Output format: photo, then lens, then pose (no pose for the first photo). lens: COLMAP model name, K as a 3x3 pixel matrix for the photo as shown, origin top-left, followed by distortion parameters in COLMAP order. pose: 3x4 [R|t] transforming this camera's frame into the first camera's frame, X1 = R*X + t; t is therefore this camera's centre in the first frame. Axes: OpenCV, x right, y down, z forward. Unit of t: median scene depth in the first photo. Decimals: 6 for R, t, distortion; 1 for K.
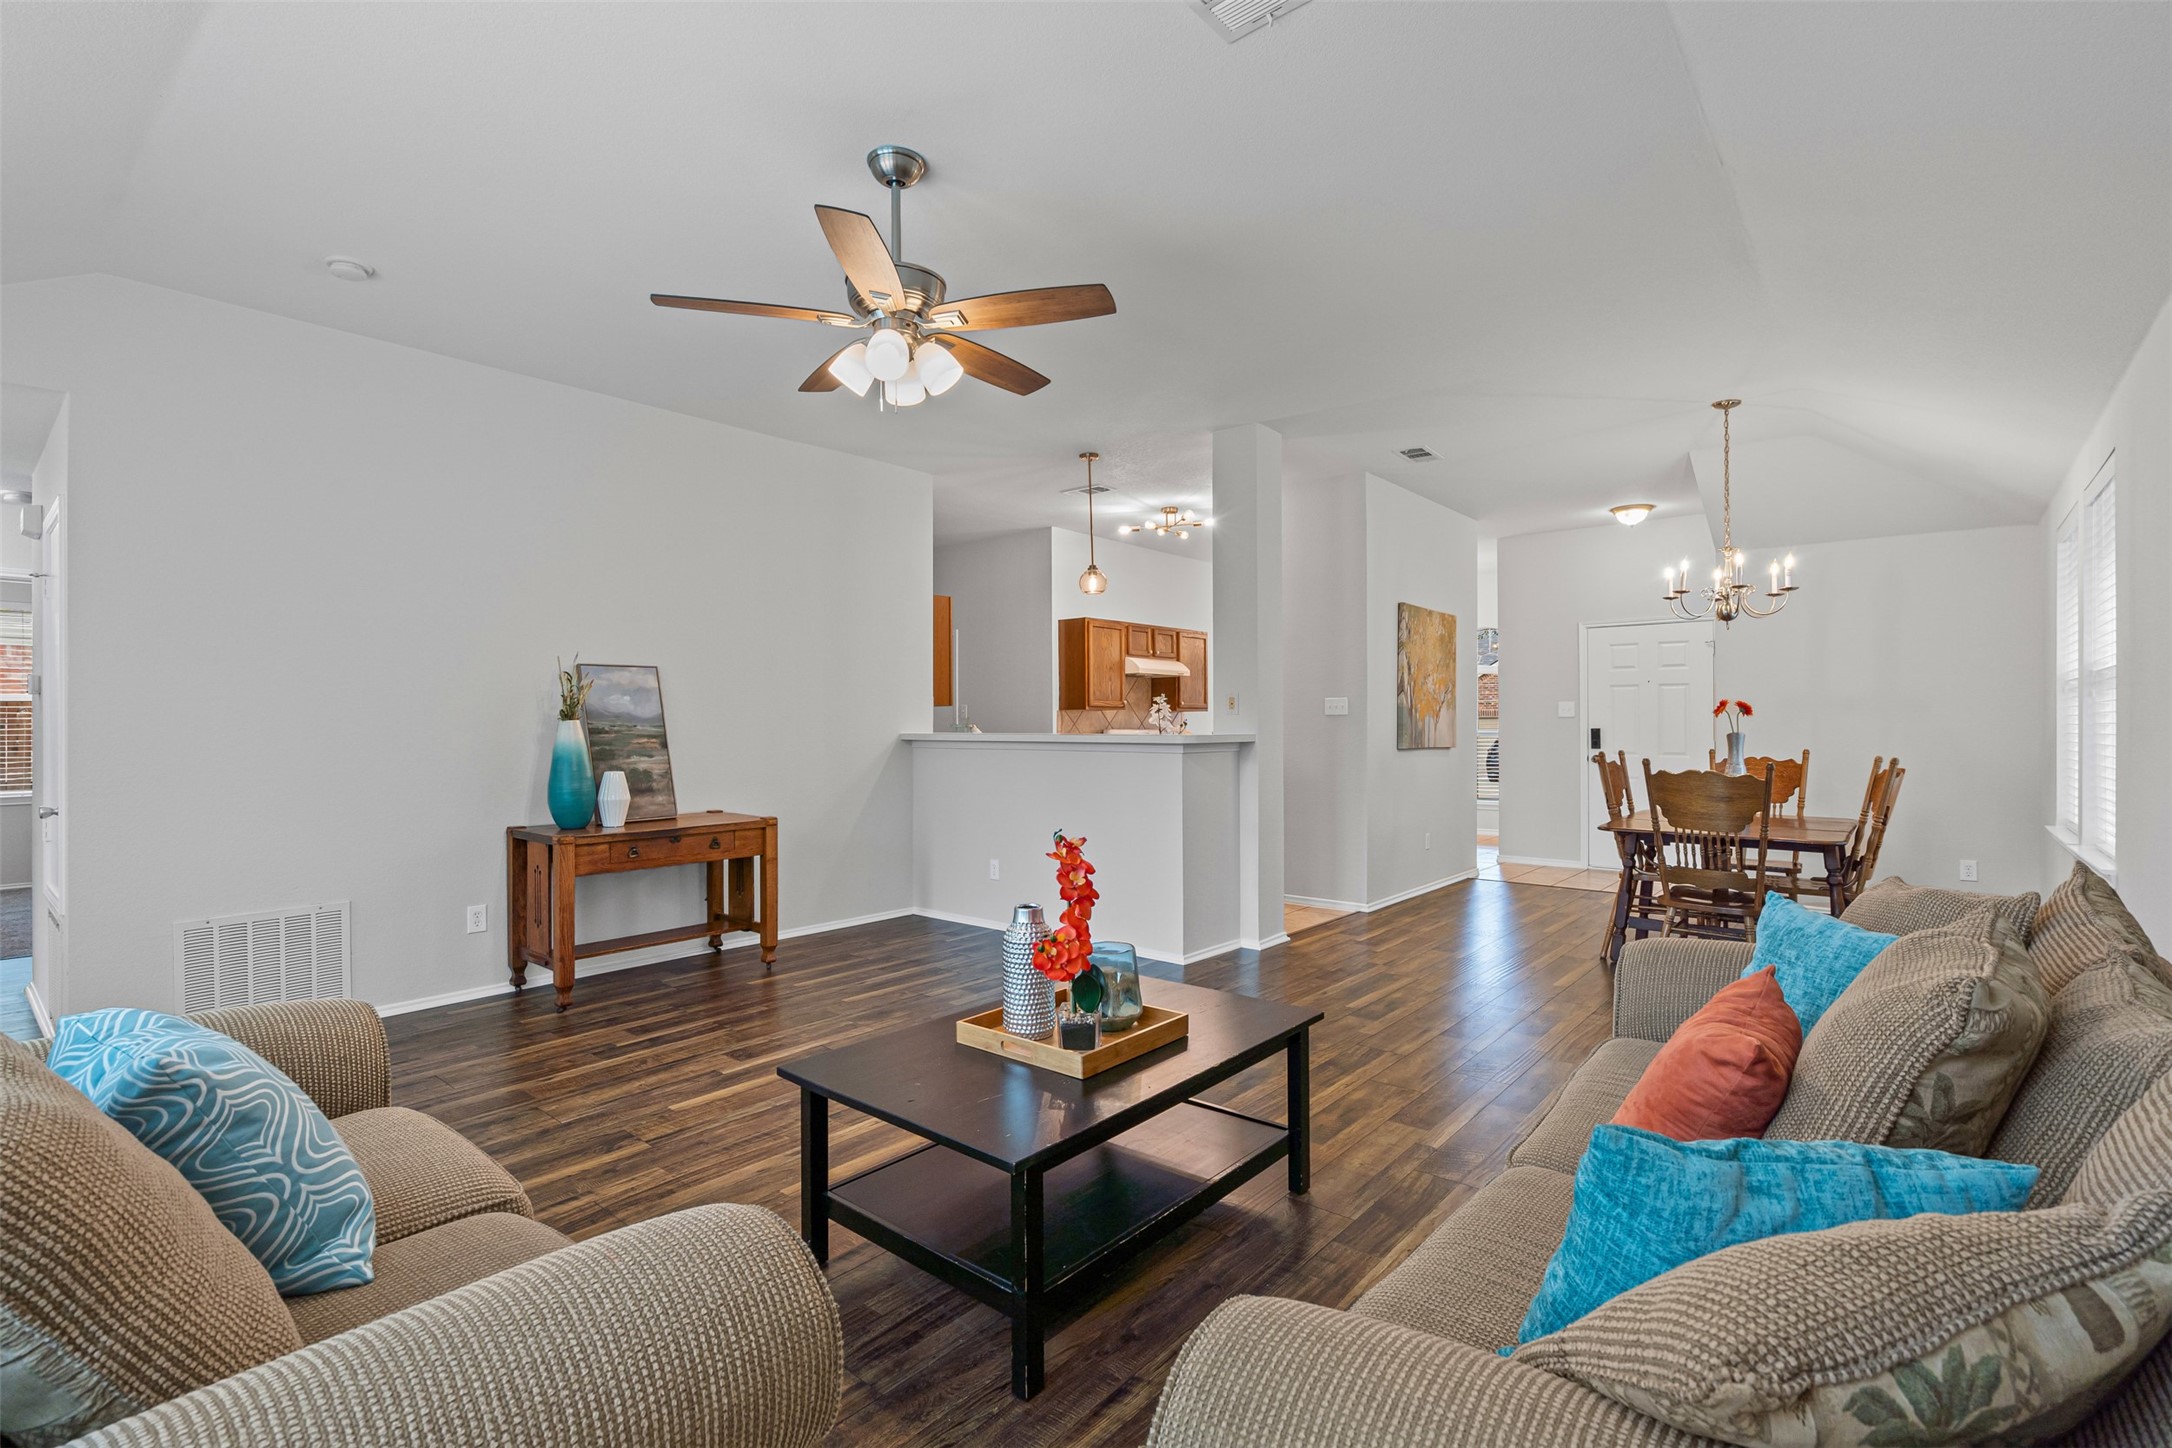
lens RADIAL K [[981.5, 0, 1078.8], [0, 981.5, 728.0], [0, 0, 1]] dist [-0.002169, 0.000391]
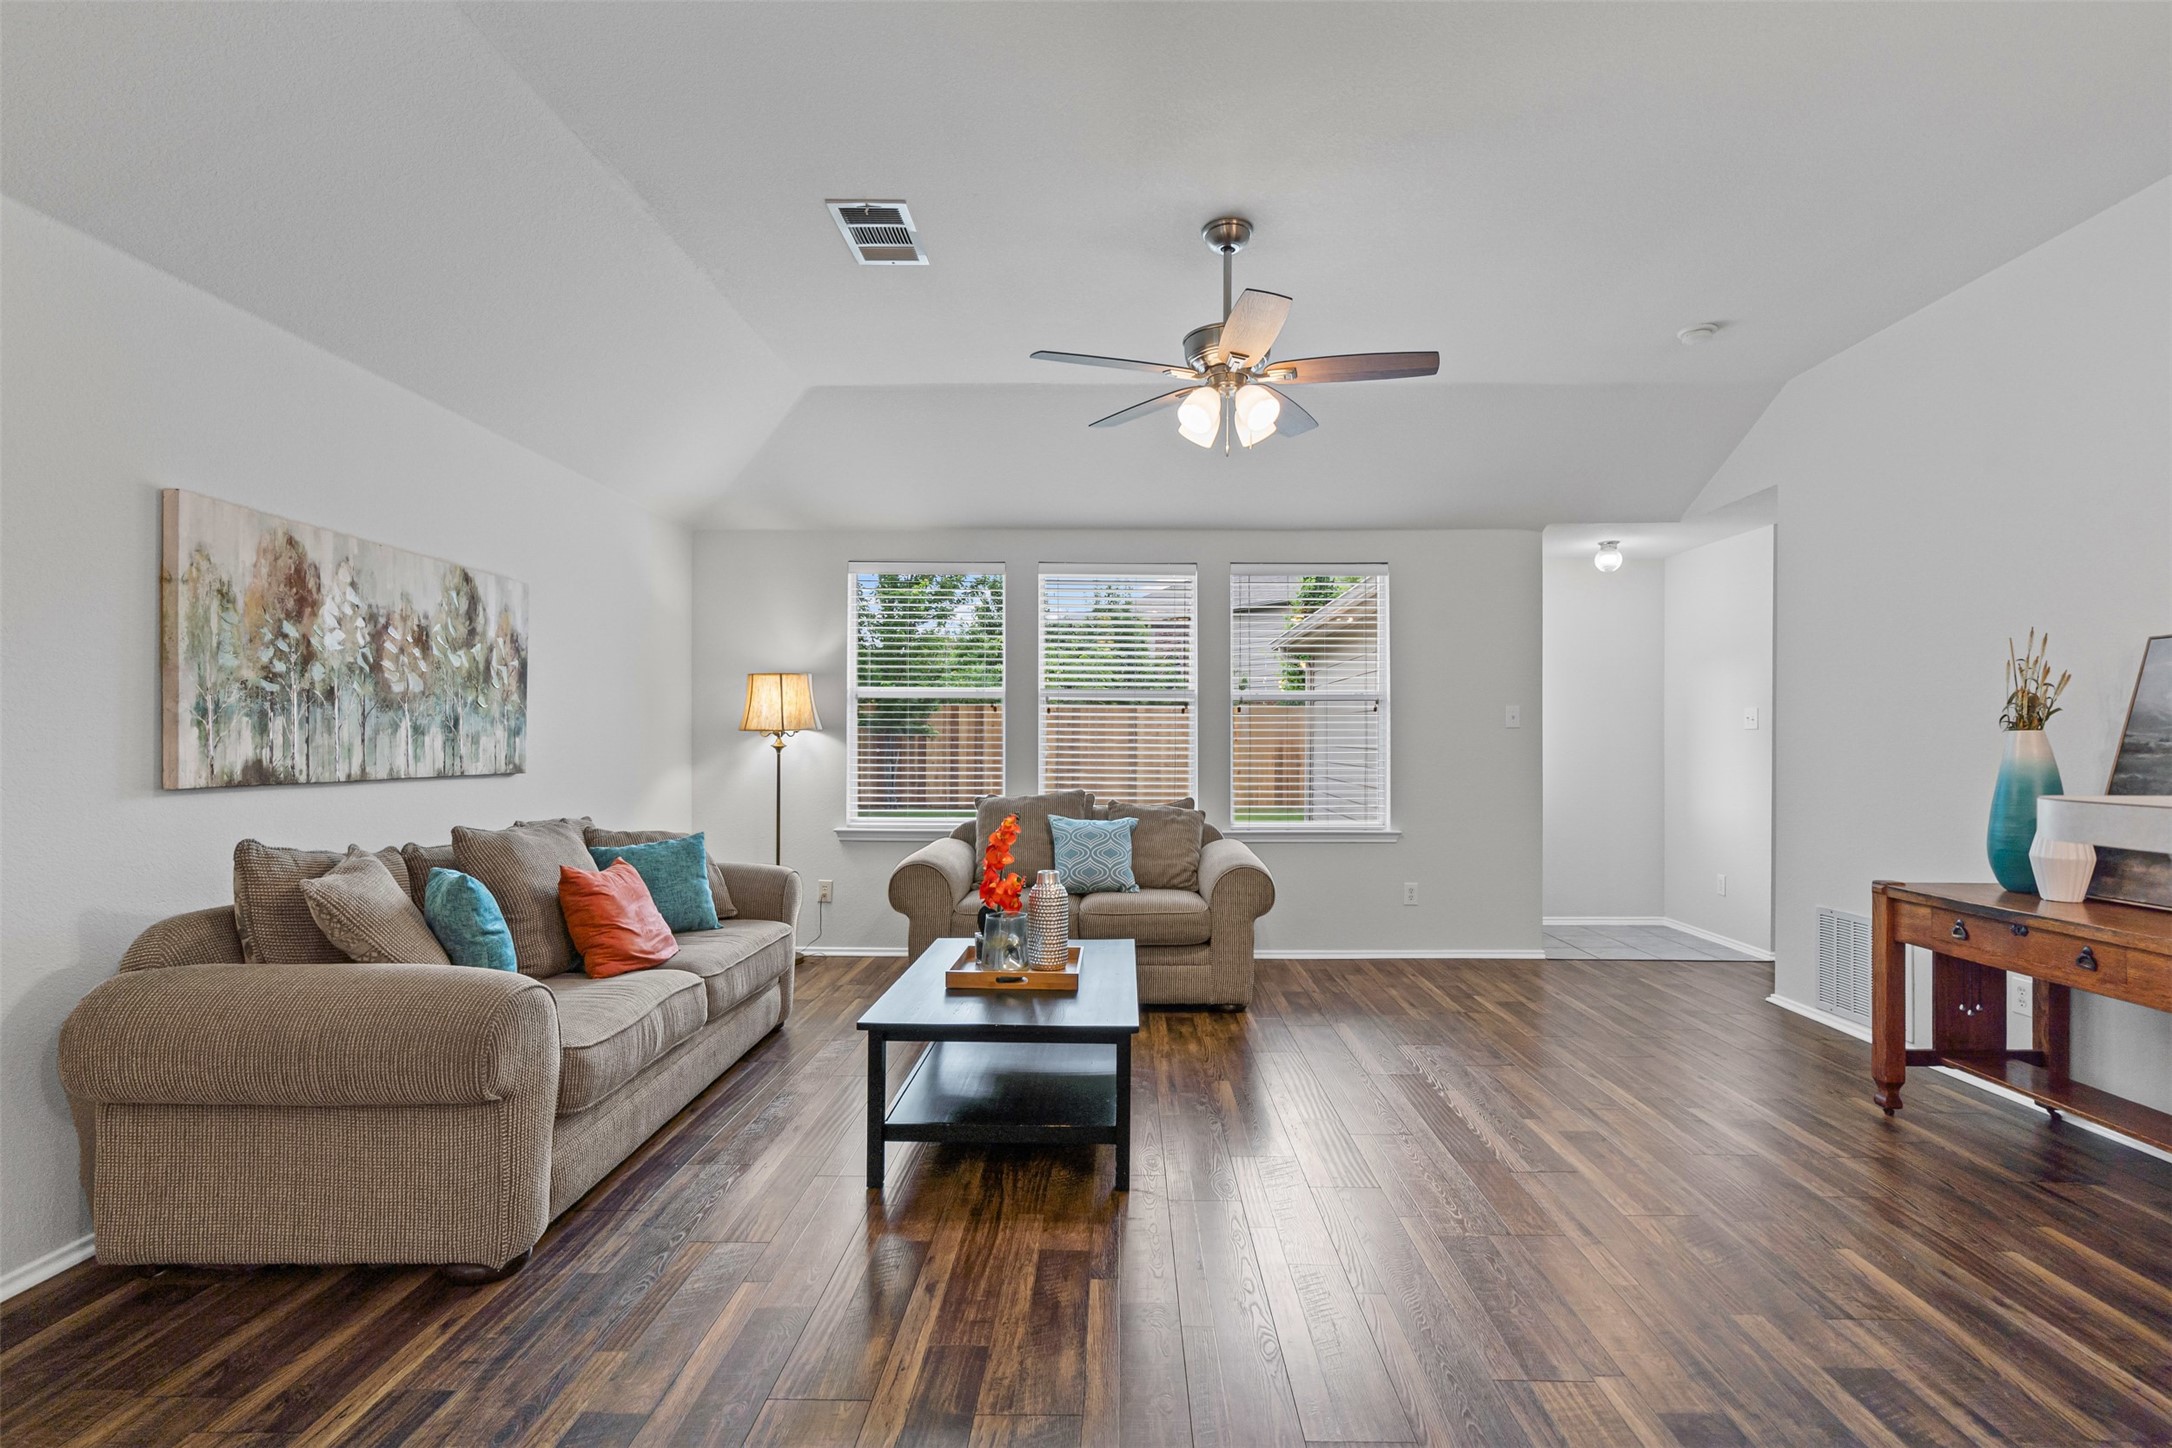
lens RADIAL K [[1016.9, 0, 1113.8], [0, 1016.9, 734.3], [0, 0, 1]] dist [-0.001409, -0.000215]
pose [[-0.762966, -0.000603, -0.646438, 0.379778], [-0.002854, 0.999993, 0.002436, -0.004998], [0.646432, 0.003704, -0.762962, 1.033620]]
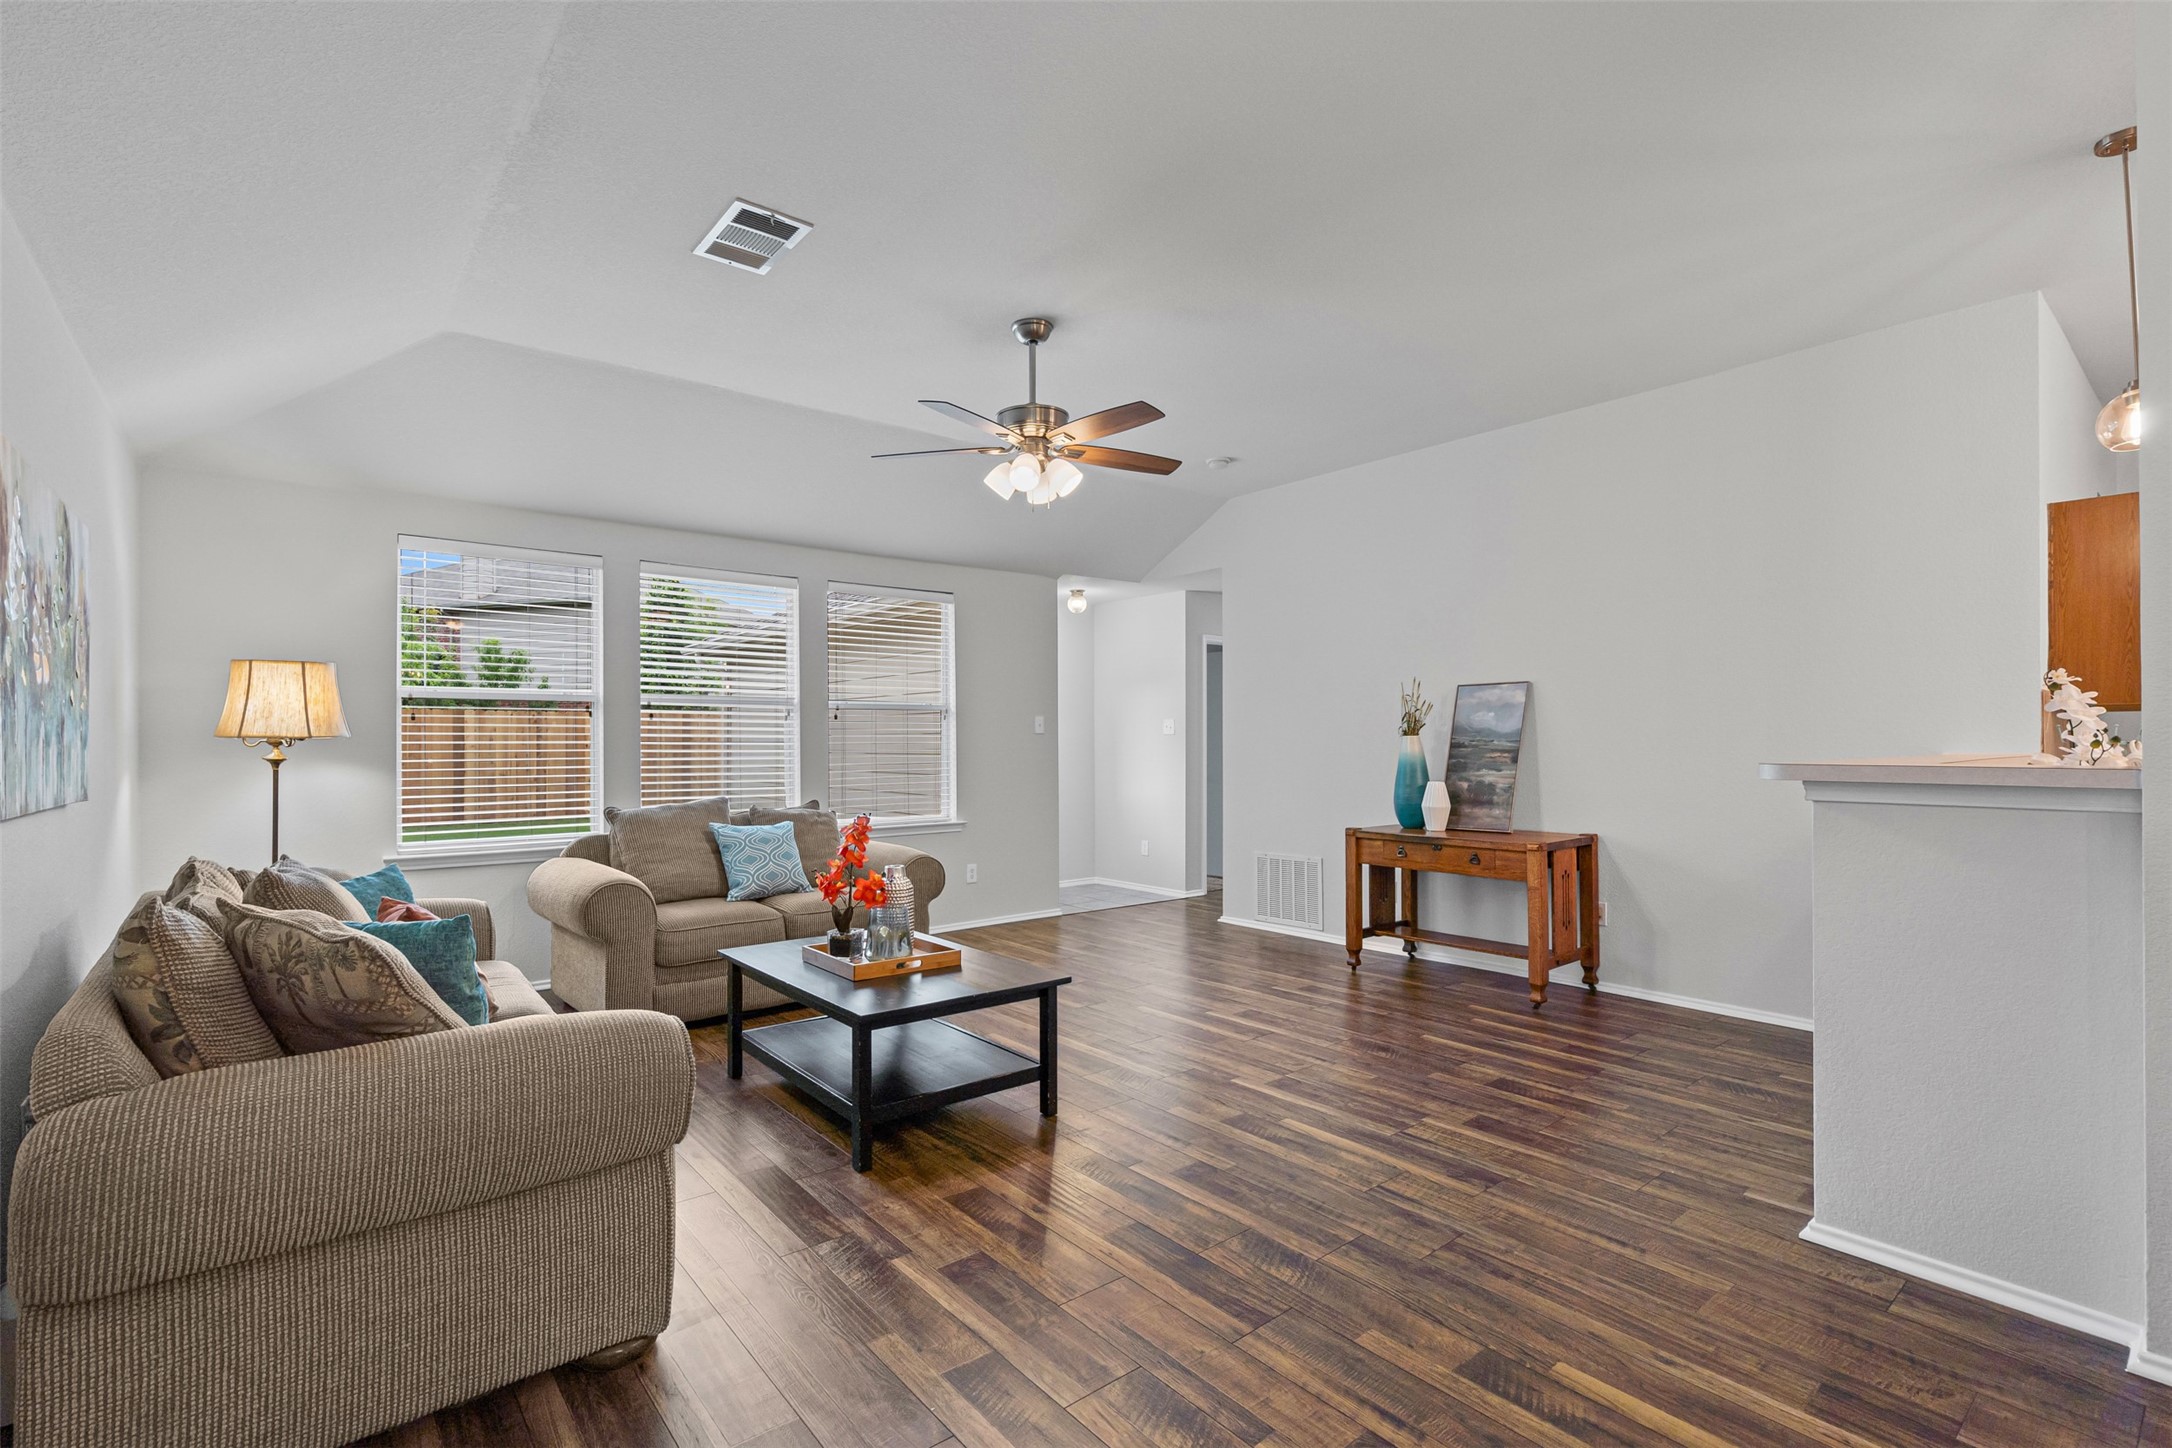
lens RADIAL K [[988.2, 0, 1073.2], [0, 988.2, 734.7], [0, 0, 1]] dist [-0.001312, 0.001235]
pose [[-0.178736, -0.002208, -0.983895, 0.662986], [0.000504, 0.999997, -0.002336, -0.006225], [0.983897, -0.000914, -0.178735, 0.745080]]
